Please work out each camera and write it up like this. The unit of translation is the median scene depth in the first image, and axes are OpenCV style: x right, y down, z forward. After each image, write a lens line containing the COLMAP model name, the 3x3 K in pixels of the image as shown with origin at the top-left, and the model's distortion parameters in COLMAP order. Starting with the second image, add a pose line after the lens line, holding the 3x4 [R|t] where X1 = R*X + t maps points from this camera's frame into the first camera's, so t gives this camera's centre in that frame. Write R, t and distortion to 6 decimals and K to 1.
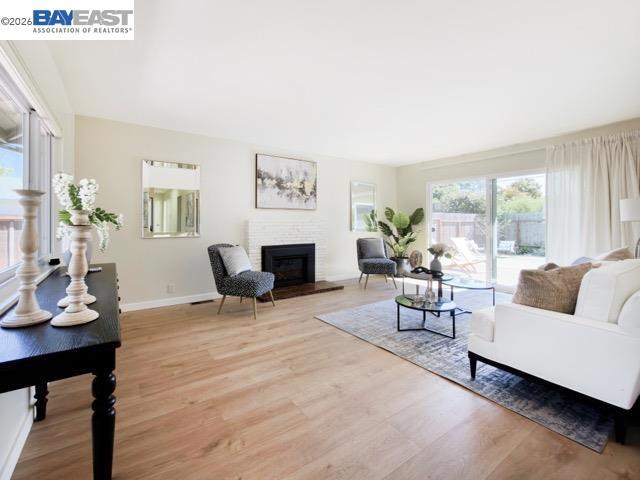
lens RADIAL K [[286.5, 0, 299.7], [0, 286.5, 221.2], [0, 0, 1]] dist [0.002897, 0.000308]
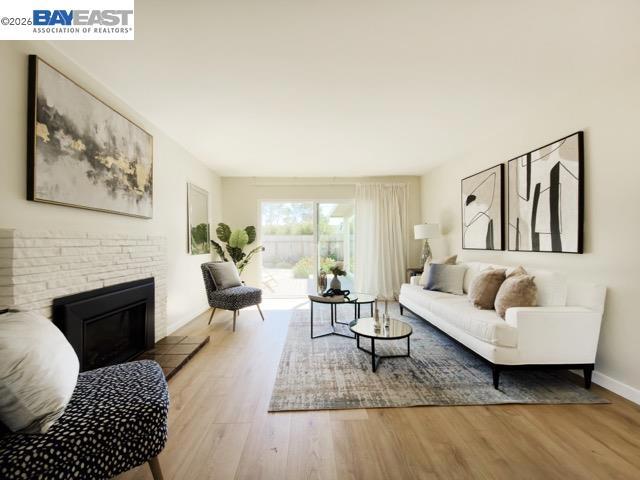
lens RADIAL K [[261.2, 0, 317.5], [0, 261.2, 241.0], [0, 0, 1]] dist [-0.002362, 0.000635]
pose [[0.524263, 0.002638, 0.851553, -0.232784], [0.006131, 0.999958, -0.006873, 0.011987], [-0.851535, 0.008824, 0.524224, 0.479876]]
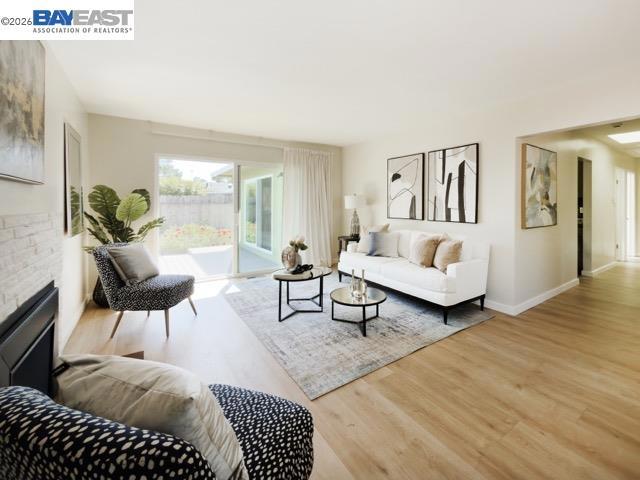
lens RADIAL K [[286.9, 0, 362.4], [0, 286.9, 204.5], [0, 0, 1]] dist [0.000279, -0.000672]
pose [[-0.066599, -0.003650, 0.997773, -0.347038], [-0.004045, 0.999986, 0.003389, -0.019071], [-0.997772, -0.003811, -0.066613, 0.685616]]
